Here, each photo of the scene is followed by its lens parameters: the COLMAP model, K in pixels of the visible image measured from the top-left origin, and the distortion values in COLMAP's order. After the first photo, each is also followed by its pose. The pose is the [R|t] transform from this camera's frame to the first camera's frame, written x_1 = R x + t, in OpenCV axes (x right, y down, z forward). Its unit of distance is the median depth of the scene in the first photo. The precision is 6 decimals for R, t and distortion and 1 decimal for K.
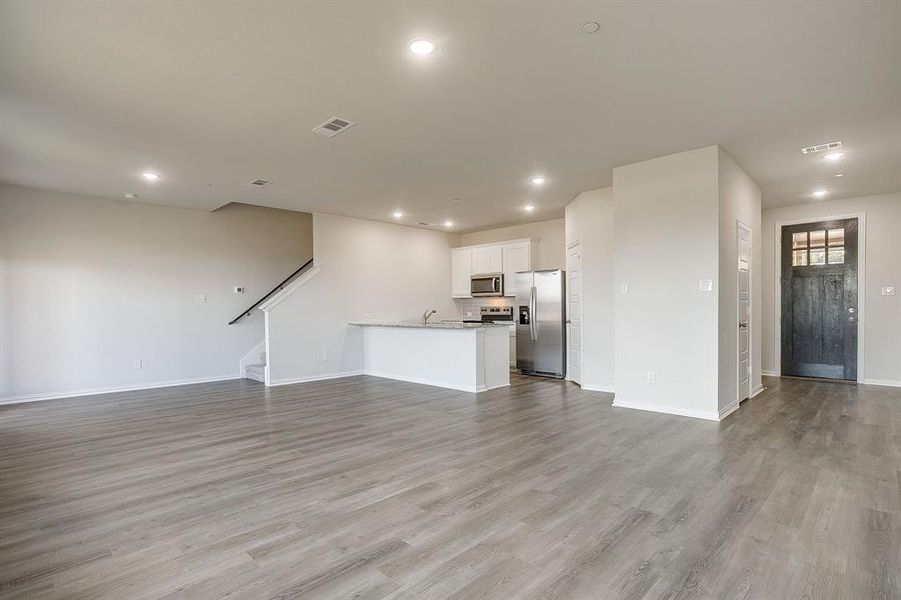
lens RADIAL K [[461.8, 0, 453.0], [0, 461.8, 307.1], [0, 0, 1]] dist [-0.006096, 0.000719]
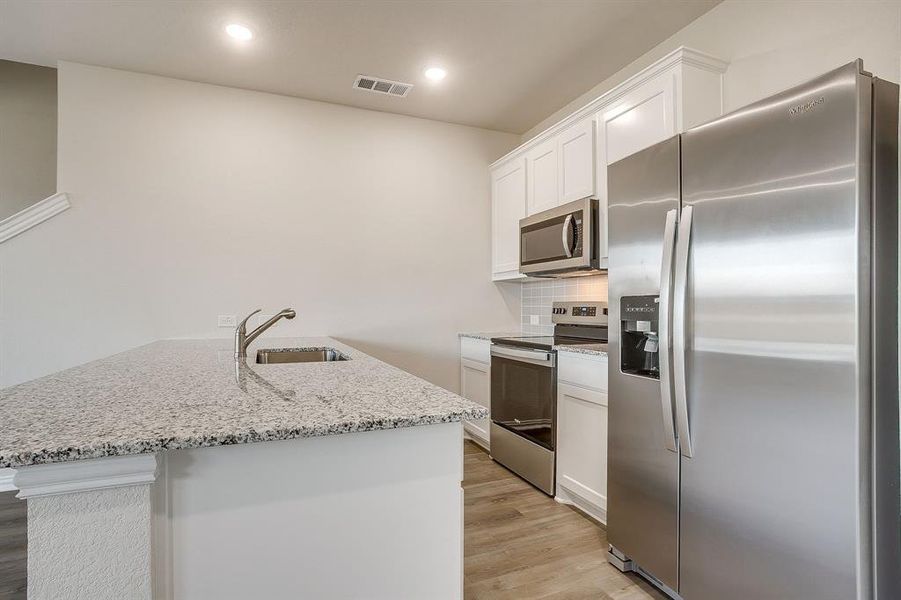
lens RADIAL K [[461.8, 0, 445.3], [0, 461.8, 303.6], [0, 0, 1]] dist [-0.006096, 0.000719]
pose [[0.907777, 0.004835, -0.419426, 0.148742], [-0.005523, 0.999985, -0.000425, 0.001649], [0.419417, 0.002702, 0.907789, 0.662977]]
